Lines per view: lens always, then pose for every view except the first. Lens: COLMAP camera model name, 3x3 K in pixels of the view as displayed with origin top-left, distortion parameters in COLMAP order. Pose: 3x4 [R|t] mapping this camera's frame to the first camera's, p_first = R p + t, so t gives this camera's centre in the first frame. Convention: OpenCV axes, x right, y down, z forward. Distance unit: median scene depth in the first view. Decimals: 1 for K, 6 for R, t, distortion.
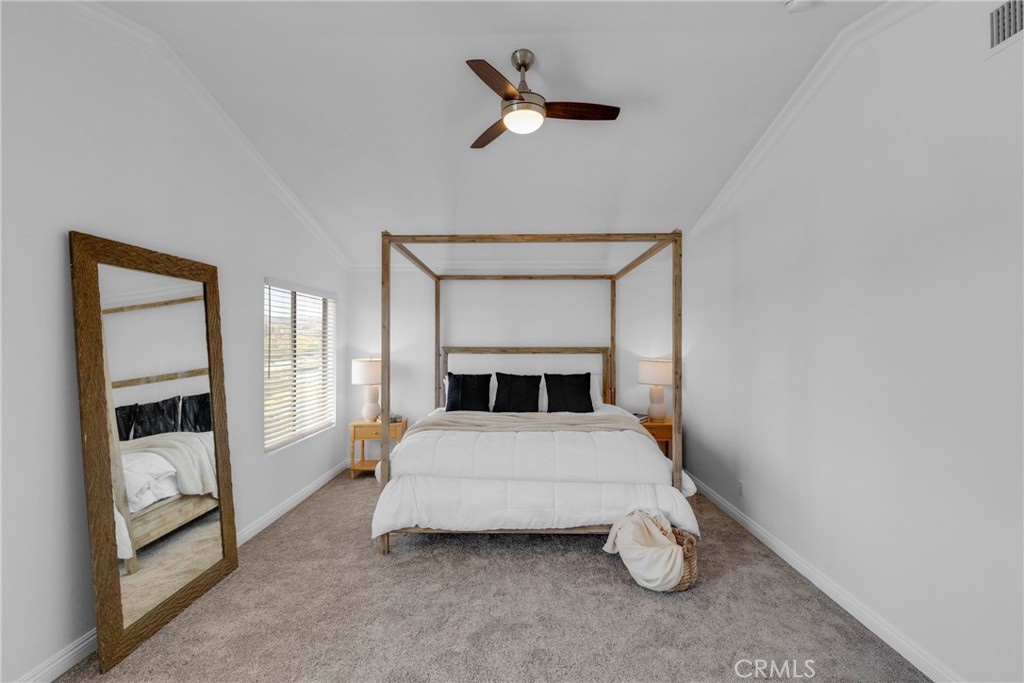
lens RADIAL K [[469.6, 0, 512.5], [0, 469.6, 342.5], [0, 0, 1]] dist [0.000467, -0.000524]
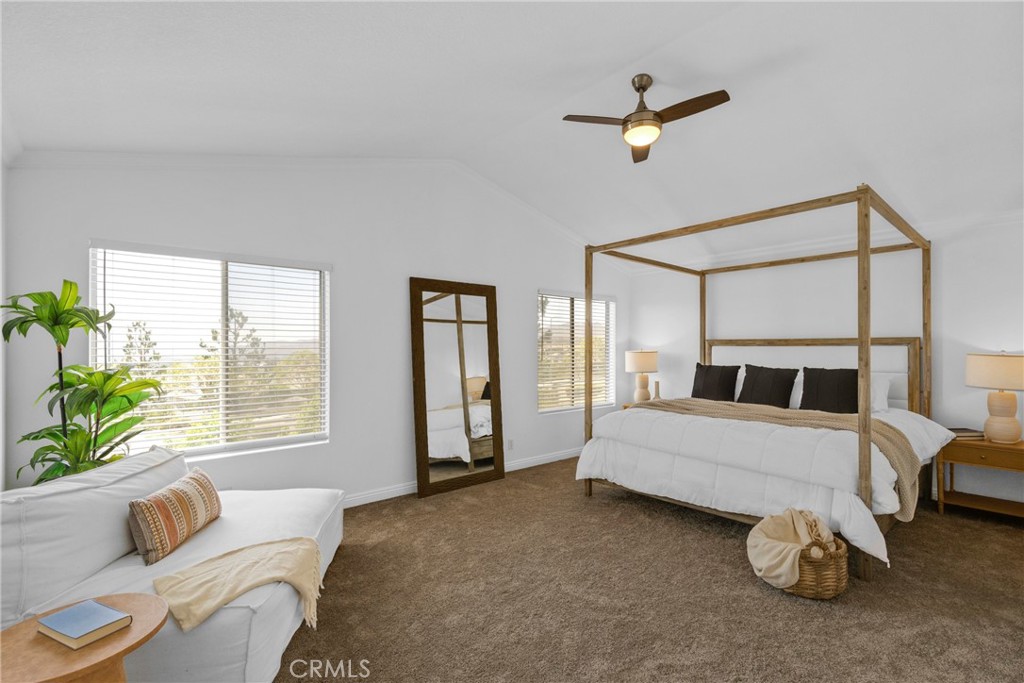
lens RADIAL K [[469.6, 0, 503.1], [0, 469.6, 346.4], [0, 0, 1]] dist [0.000467, -0.000524]
pose [[0.653955, -0.002815, -0.756528, 0.546900], [0.001210, 0.999996, -0.002674, 0.042878], [0.756532, 0.000833, 0.653956, -0.016801]]
